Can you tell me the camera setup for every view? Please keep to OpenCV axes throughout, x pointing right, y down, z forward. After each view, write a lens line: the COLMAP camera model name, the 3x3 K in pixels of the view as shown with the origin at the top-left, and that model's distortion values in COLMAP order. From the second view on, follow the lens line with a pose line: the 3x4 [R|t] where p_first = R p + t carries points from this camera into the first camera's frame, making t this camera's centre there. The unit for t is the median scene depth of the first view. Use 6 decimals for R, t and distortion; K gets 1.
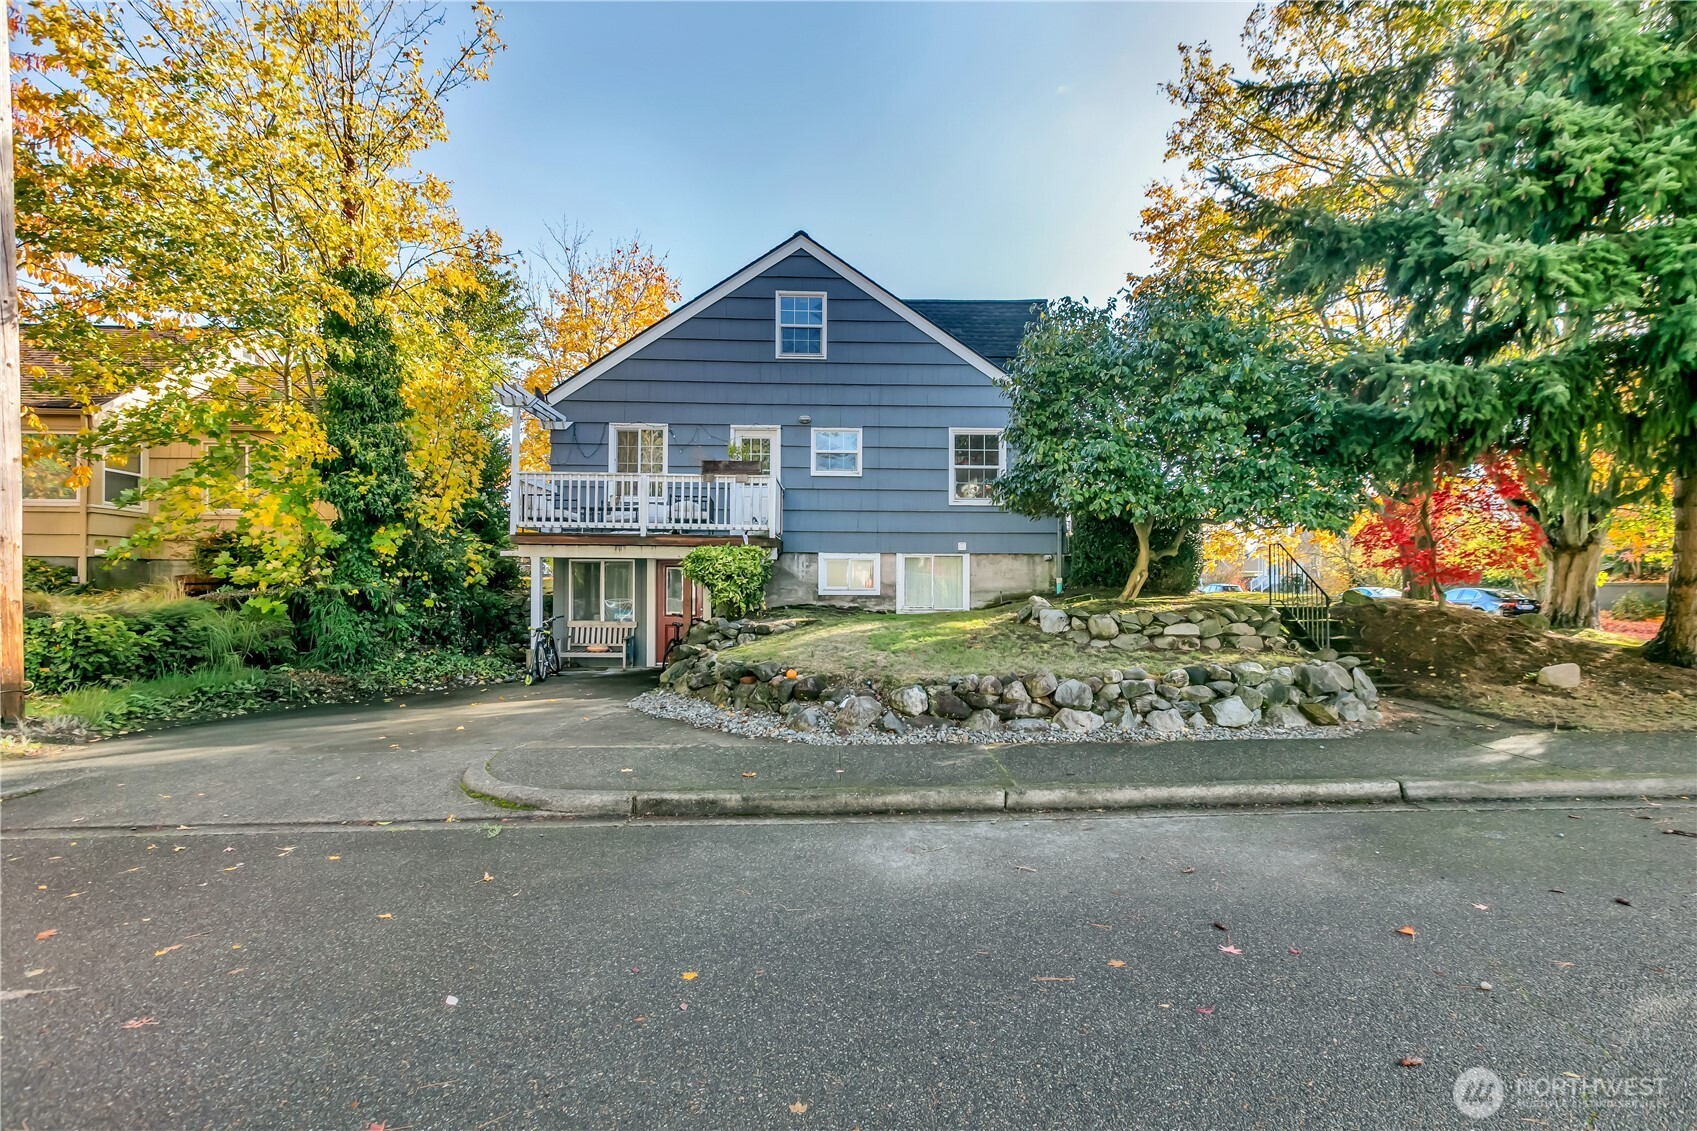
lens RADIAL K [[876.3, 0, 851.5], [0, 876.3, 580.1], [0, 0, 1]] dist [0.004075, 0.000342]
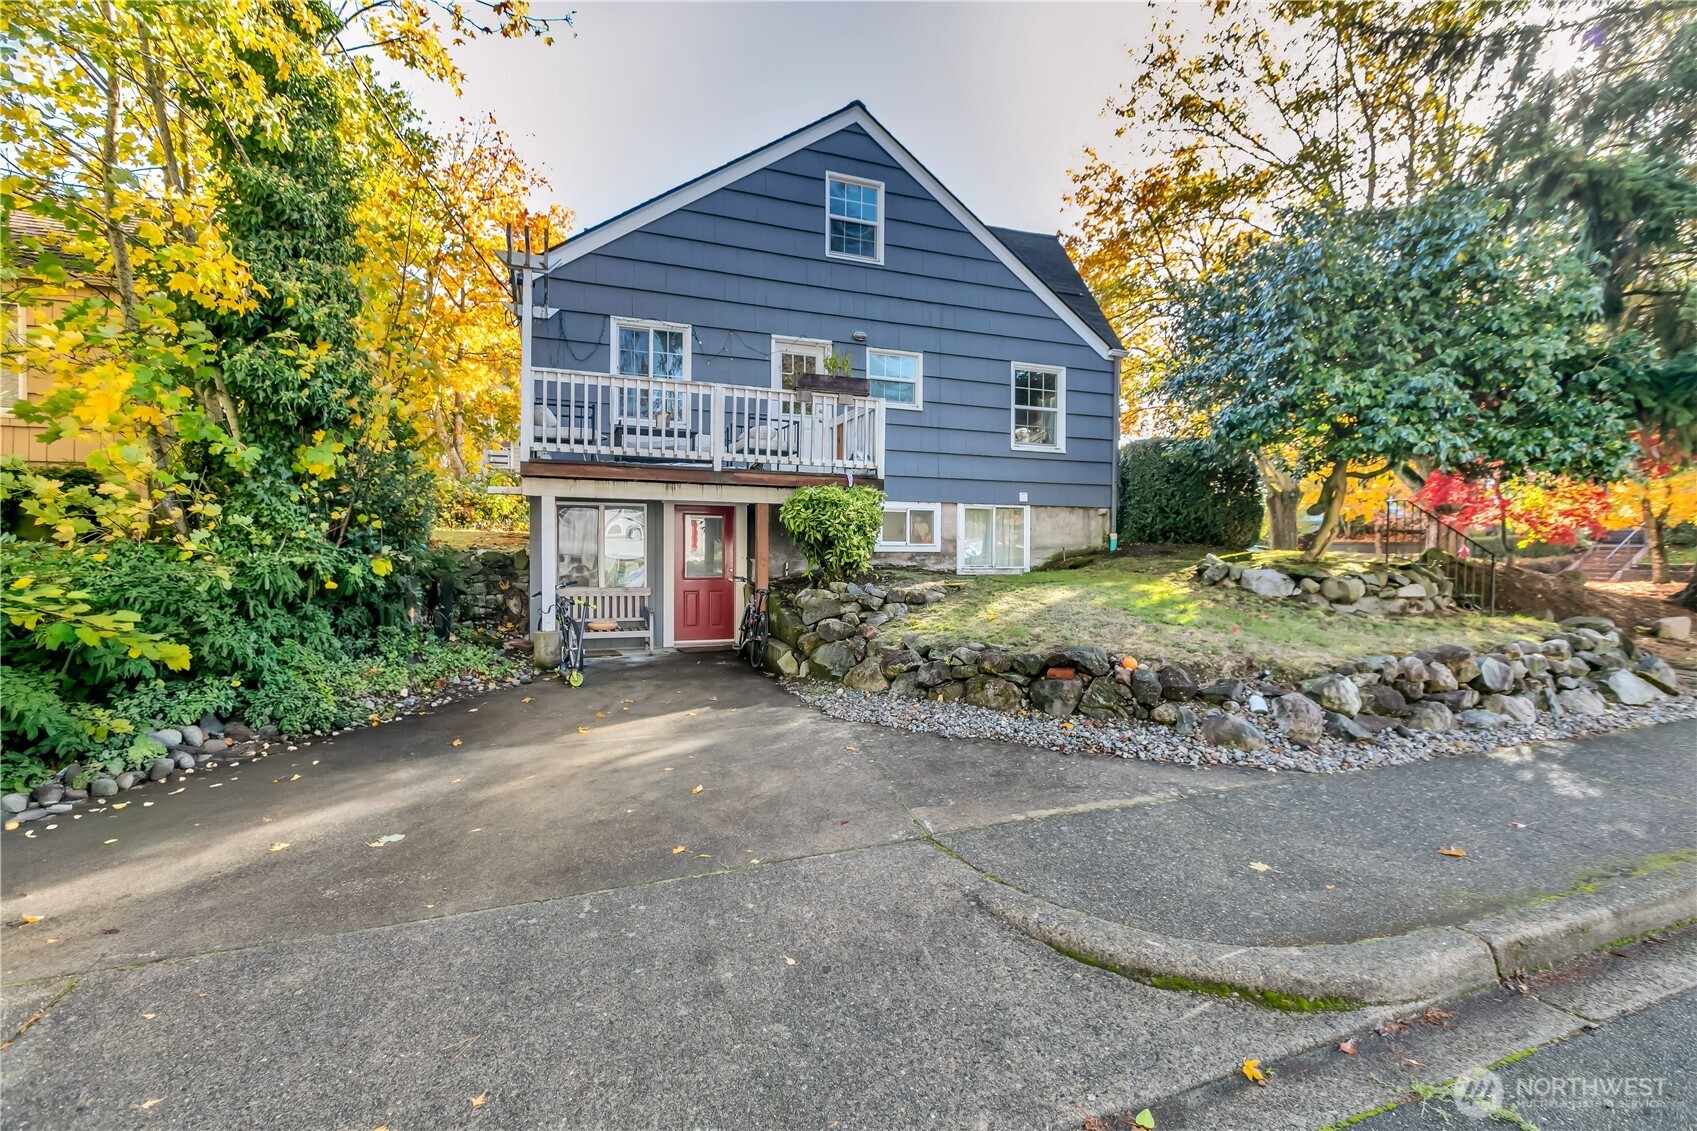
lens RADIAL K [[809.6, 0, 851.3], [0, 809.6, 559.6], [0, 0, 1]] dist [0.001041, 0.000123]
pose [[0.935287, -0.002325, 0.353884, -0.327839], [-0.007820, 0.999598, 0.027235, 0.003831], [-0.353805, -0.028240, 0.934893, 0.293454]]
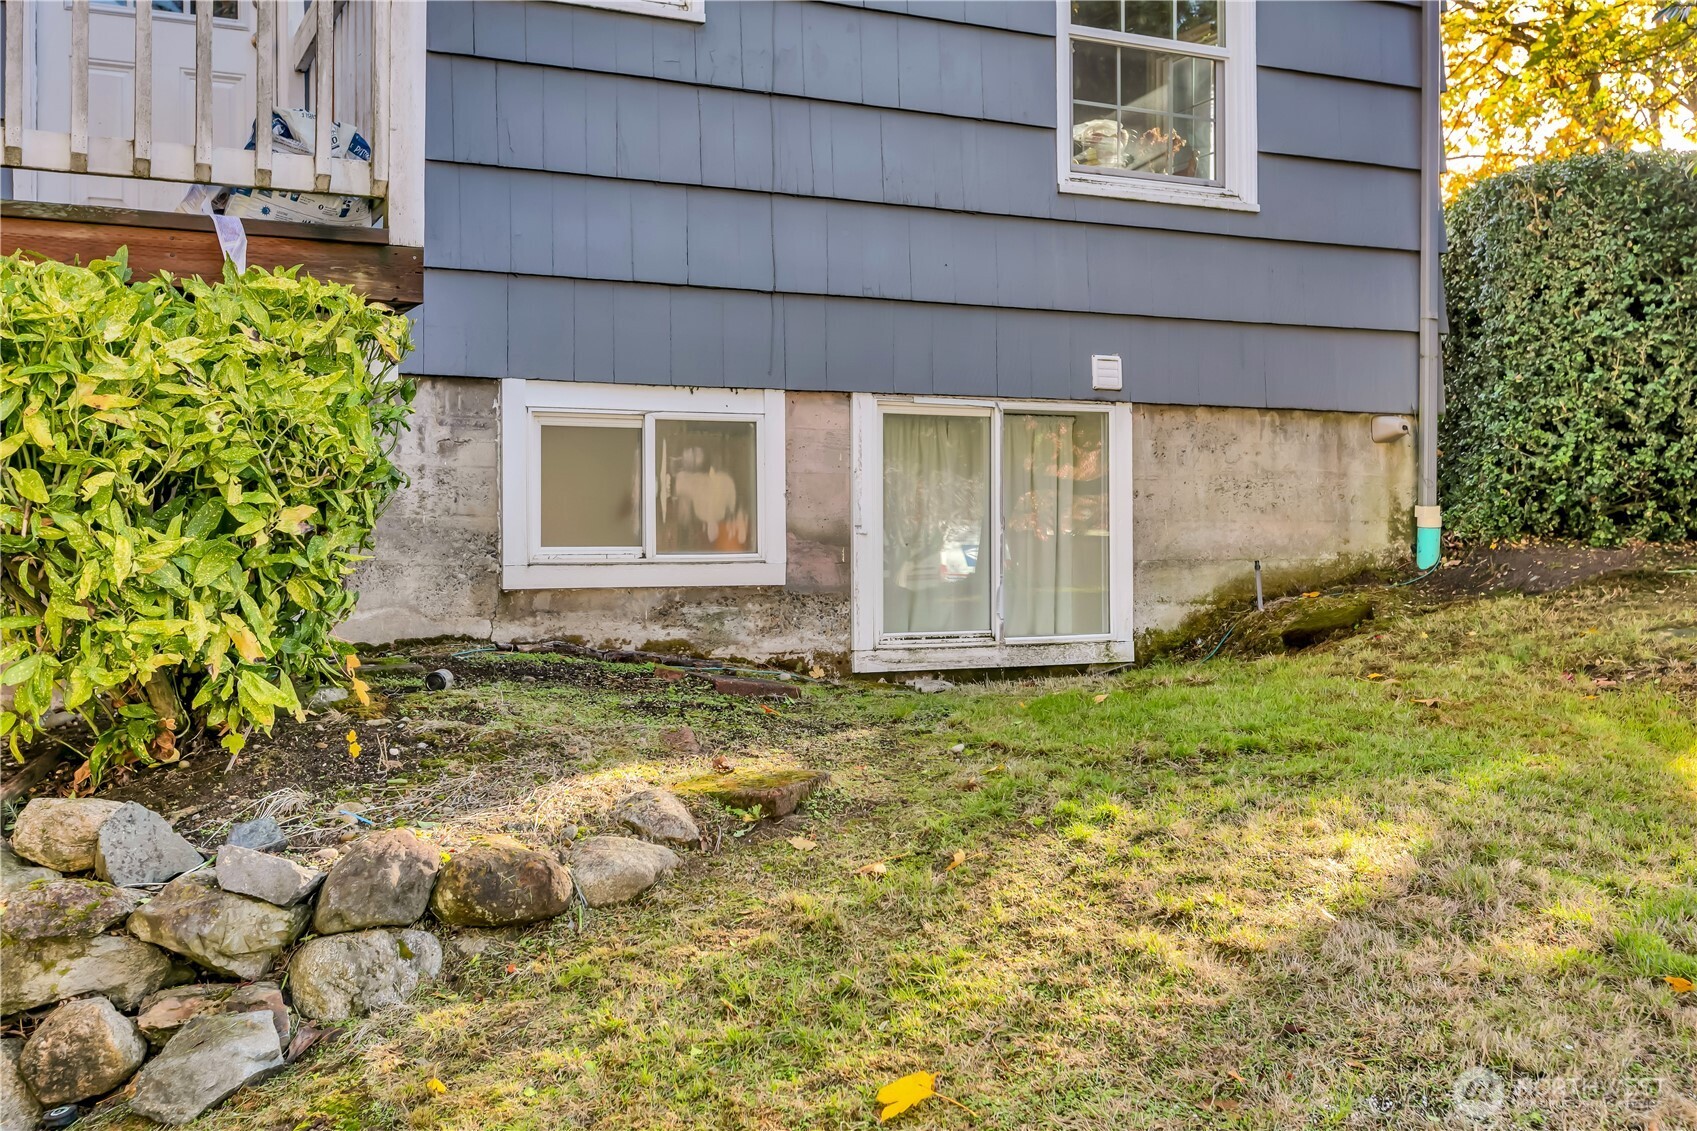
lens RADIAL K [[1737.4, 0, 849.6], [0, 1737.4, 554.4], [0, 0, 1]] dist [-0.020670, 0.000000]
pose [[0.910437, -0.008821, 0.413553, -0.129701], [-0.000082, 0.999769, 0.021505, 0.000400], [-0.413647, -0.019613, 0.910226, 0.604772]]
